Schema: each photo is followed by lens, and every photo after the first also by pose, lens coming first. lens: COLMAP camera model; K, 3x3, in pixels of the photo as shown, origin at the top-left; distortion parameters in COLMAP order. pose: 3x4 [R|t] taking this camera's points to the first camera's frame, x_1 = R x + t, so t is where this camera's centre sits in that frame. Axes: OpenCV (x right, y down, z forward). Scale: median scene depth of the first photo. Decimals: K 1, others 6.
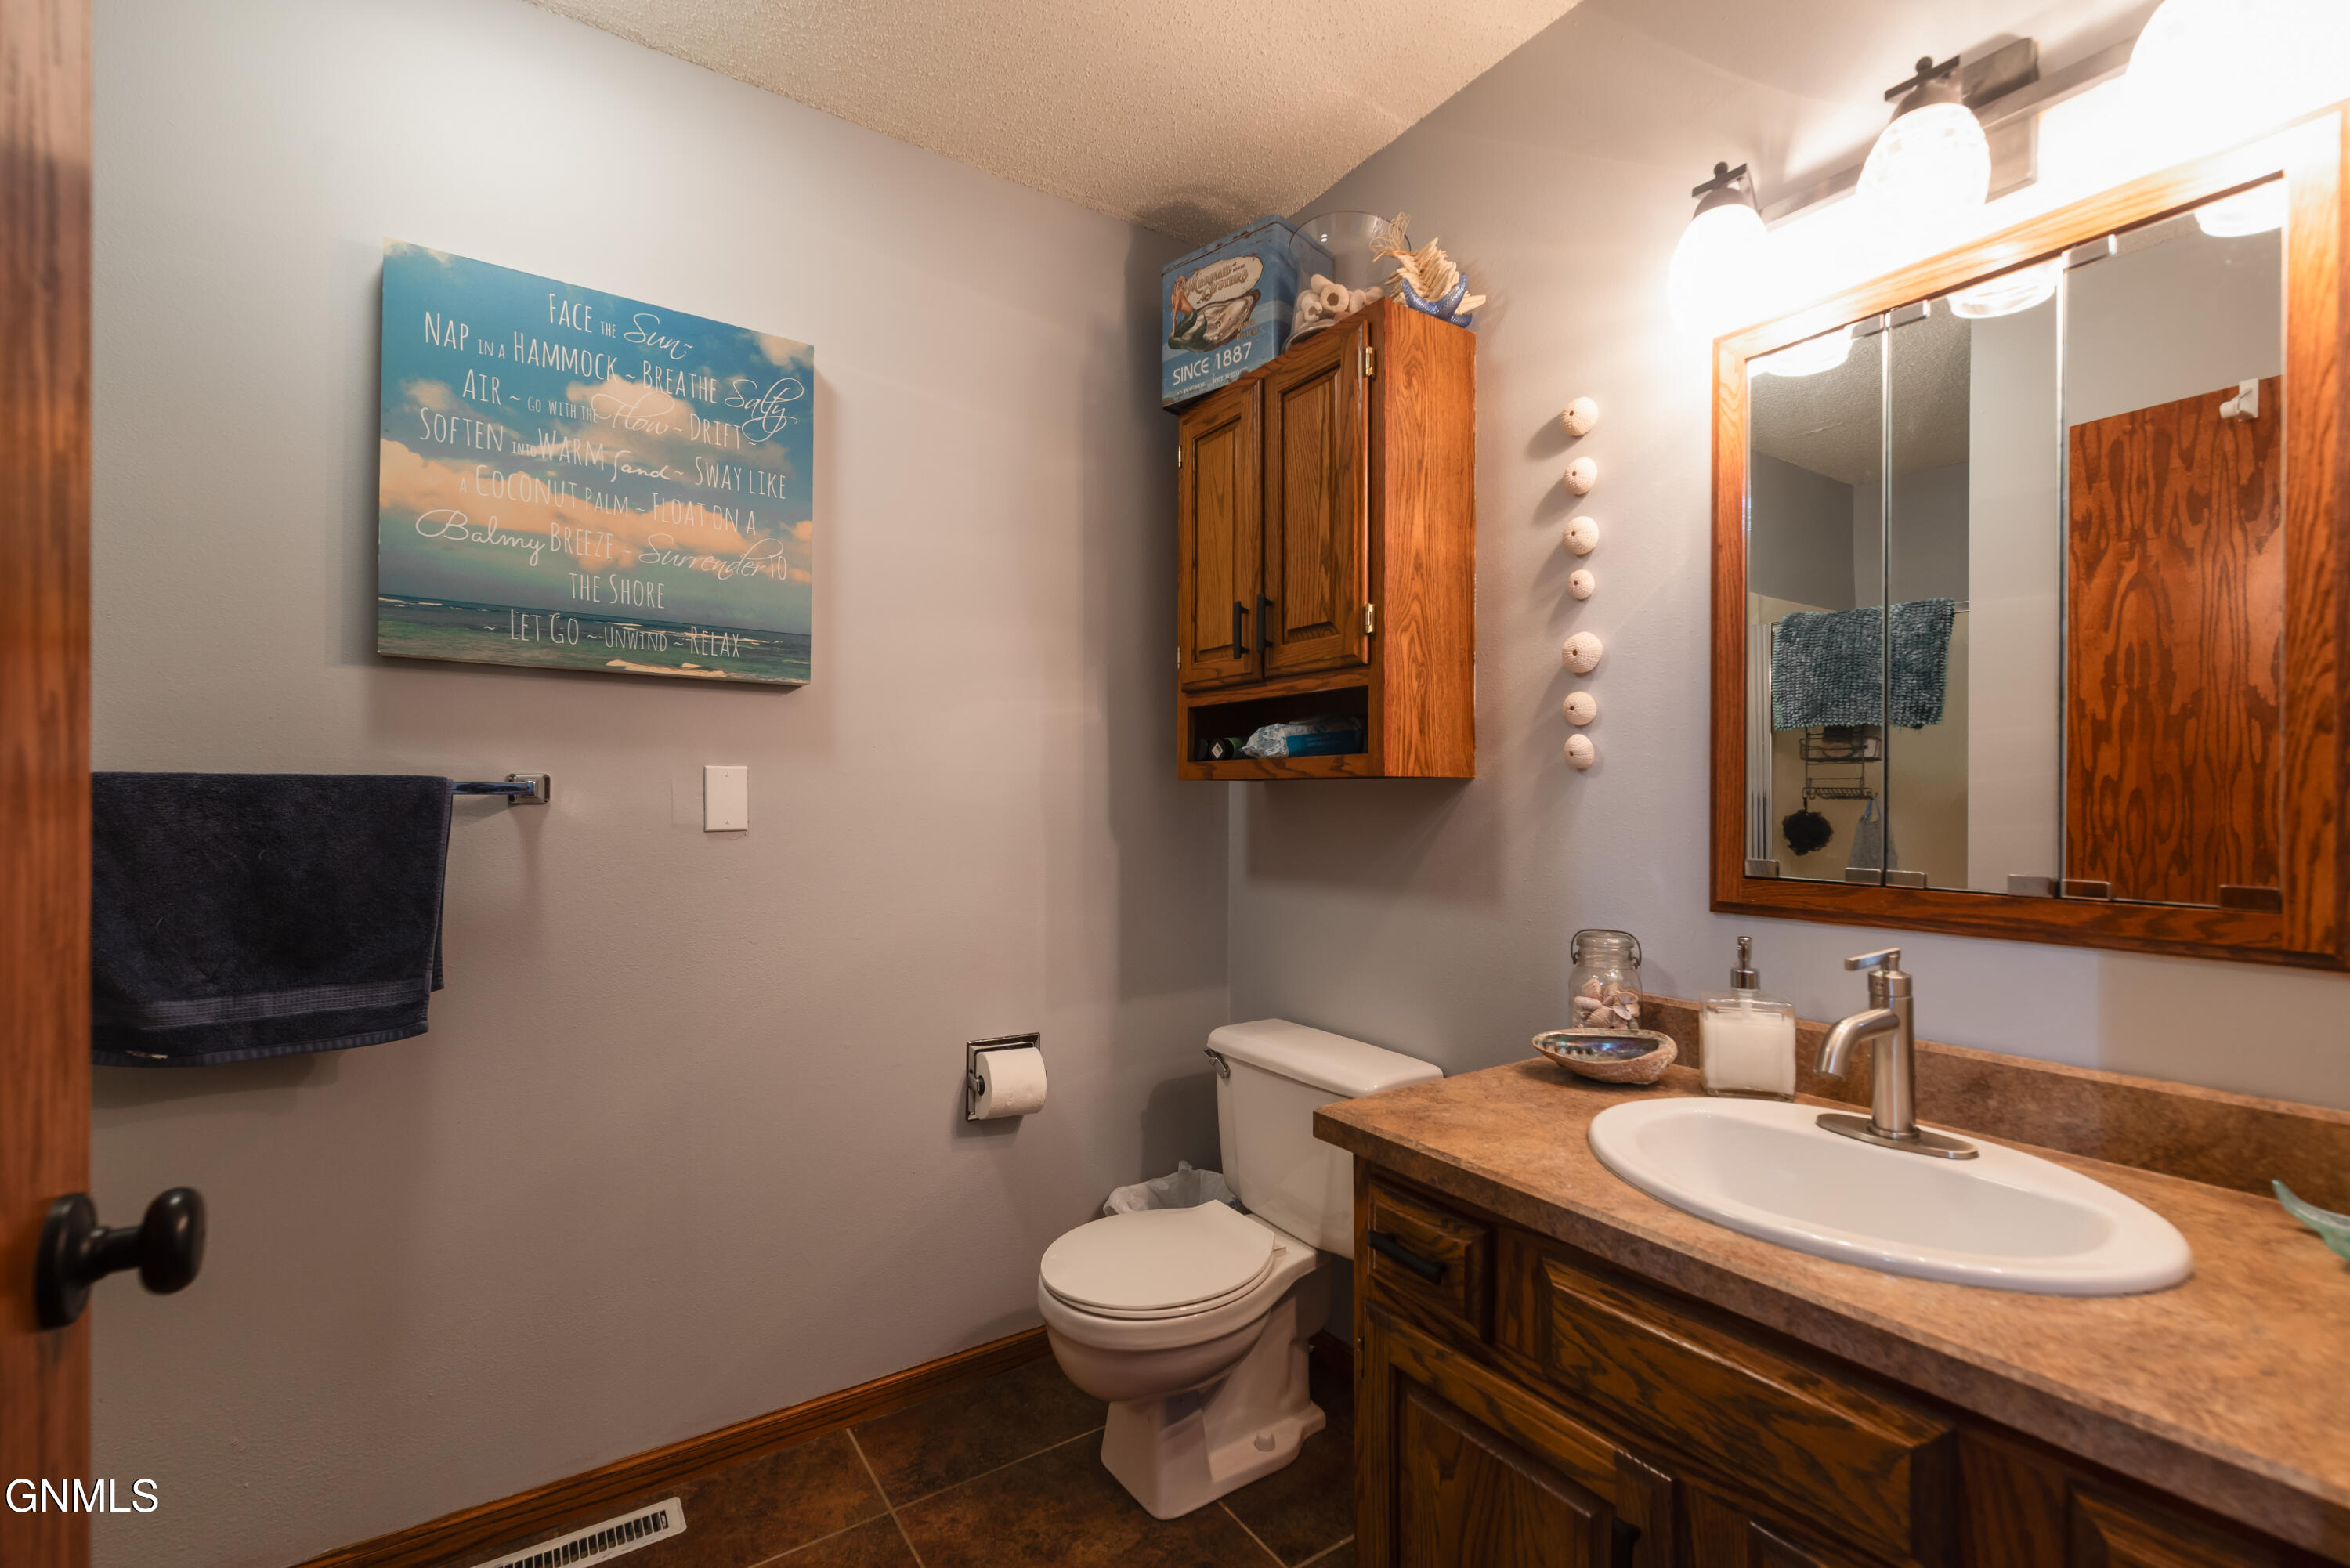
lens RADIAL K [[1026.1, 0, 1175.0], [0, 1026.1, 784.0], [0, 0, 1]] dist [-0.000260, -0.000018]
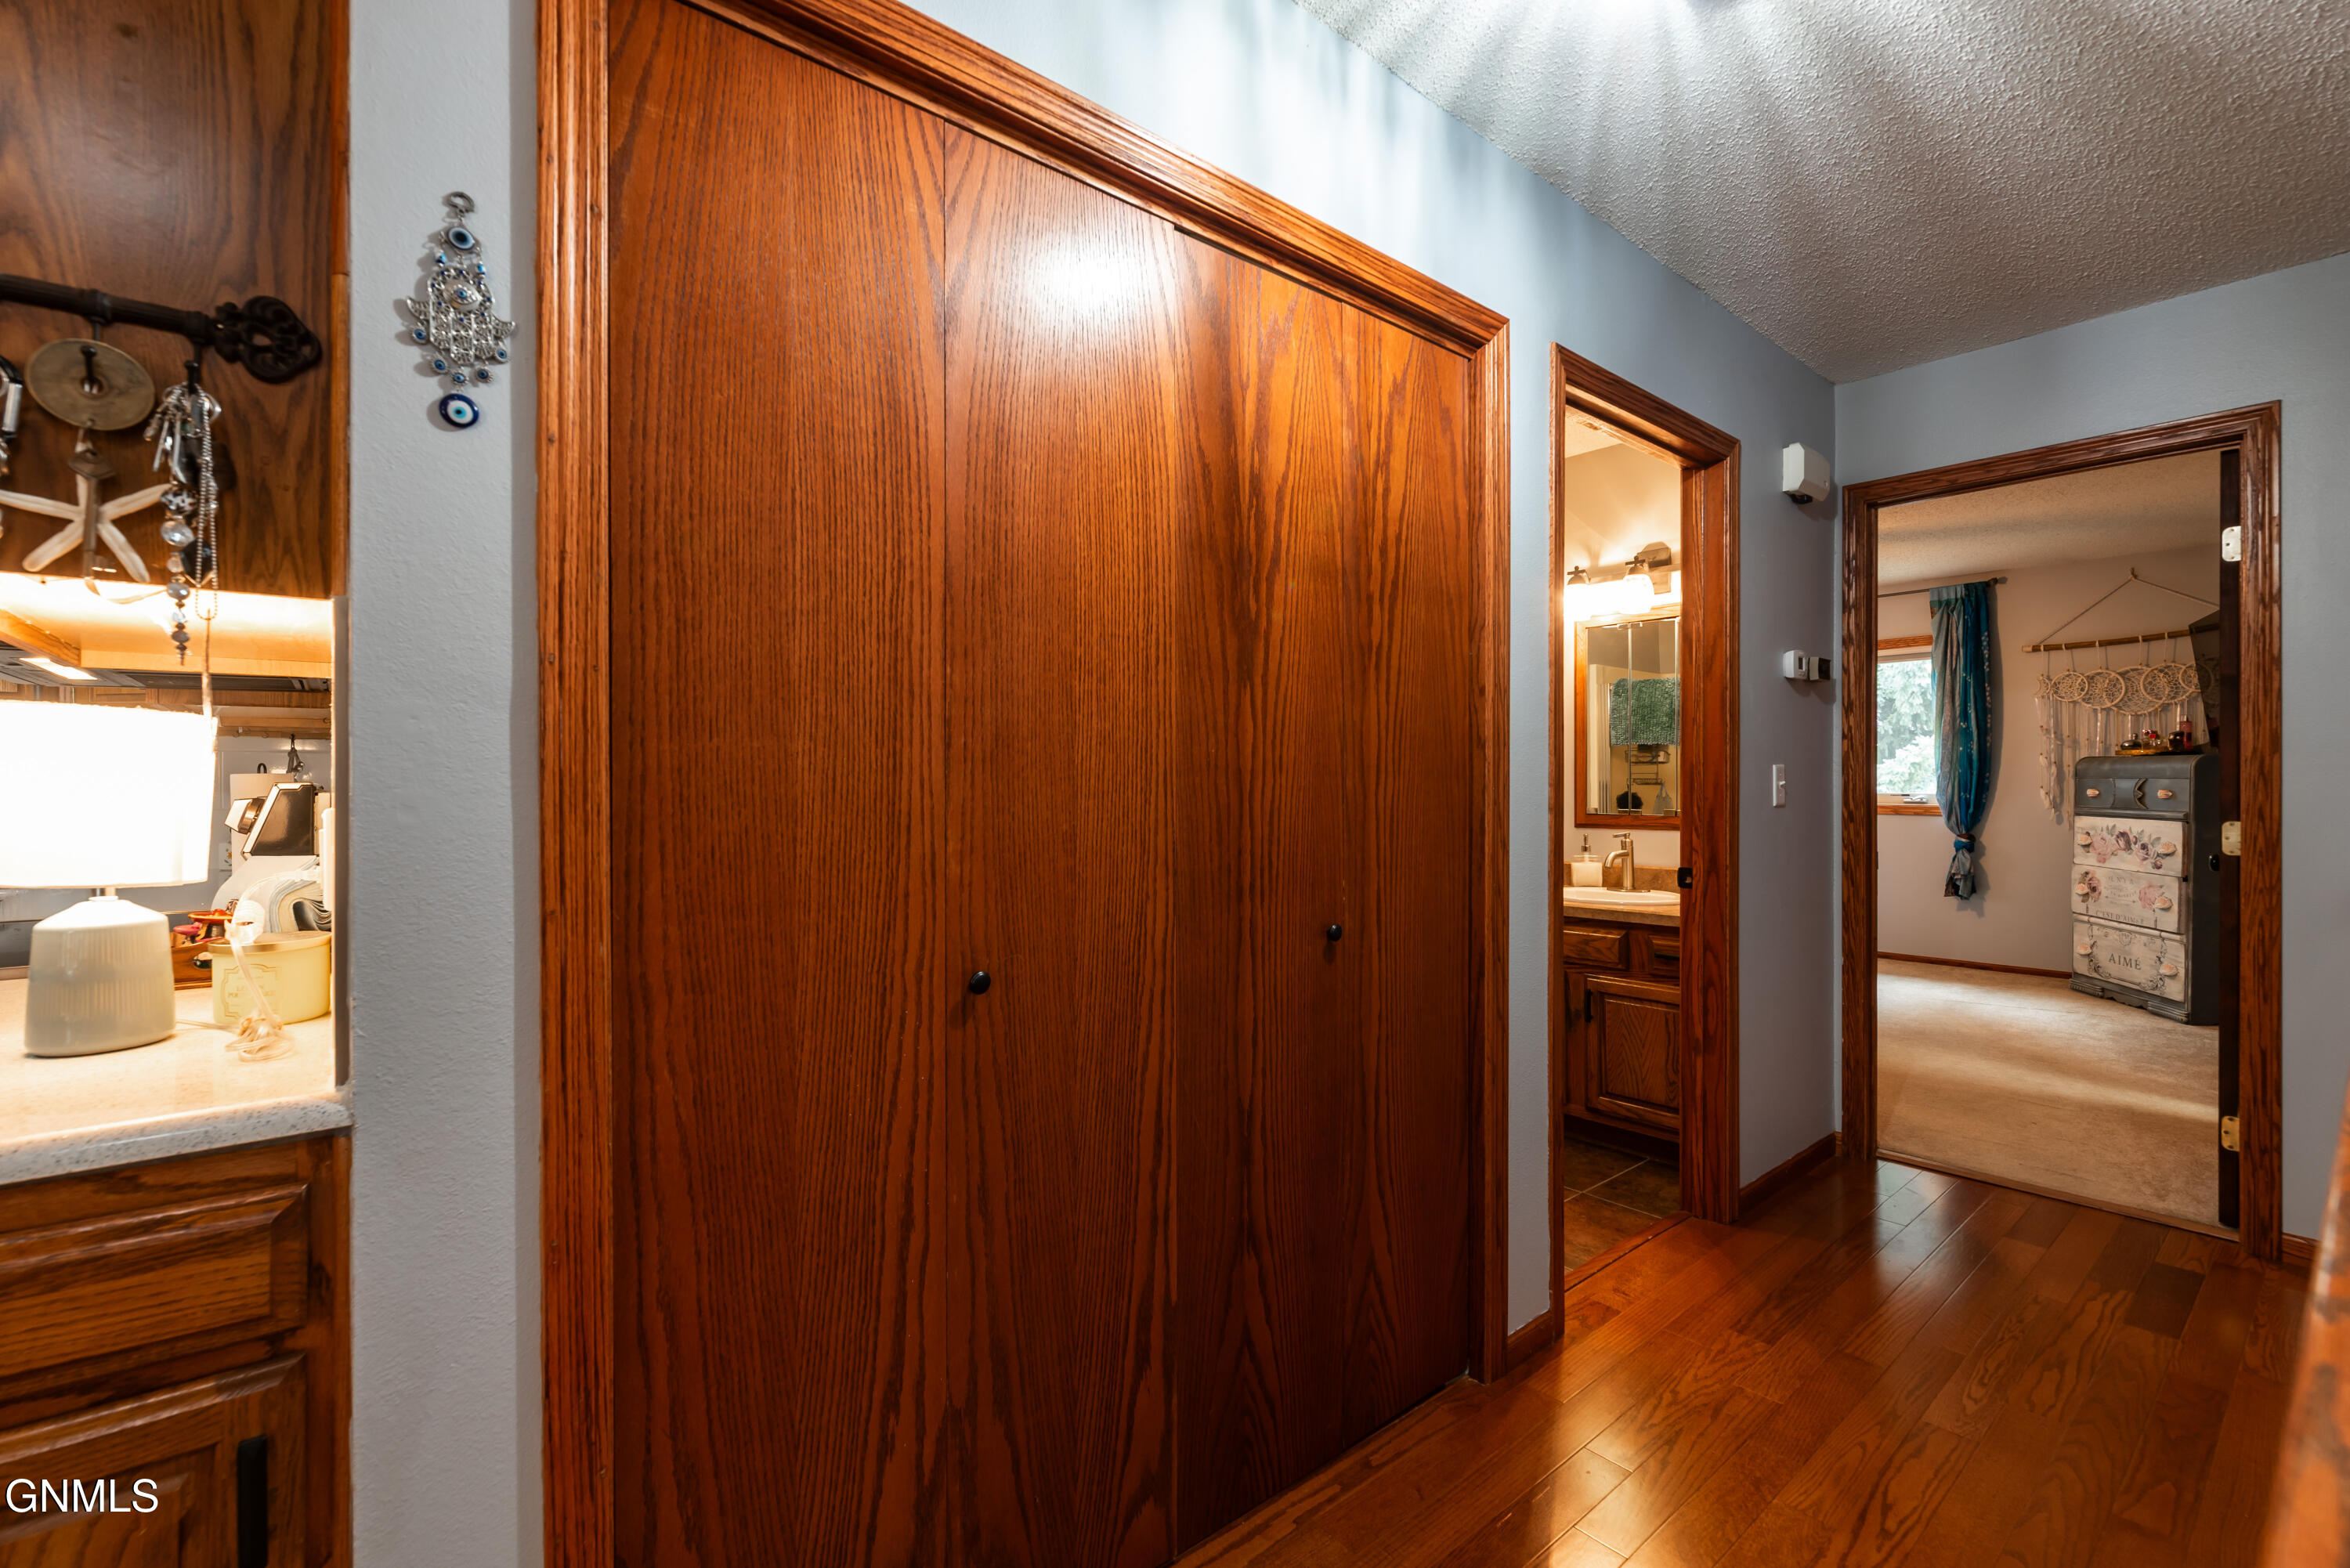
lens RADIAL K [[1026.1, 0, 1175.0], [0, 1026.1, 784.0], [0, 0, 1]] dist [-0.000260, -0.000018]
pose [[0.994637, -0.005577, 0.103280, -0.358035], [0.004747, 0.999954, 0.008284, -0.005442], [-0.103322, -0.007750, 0.994618, -0.704245]]
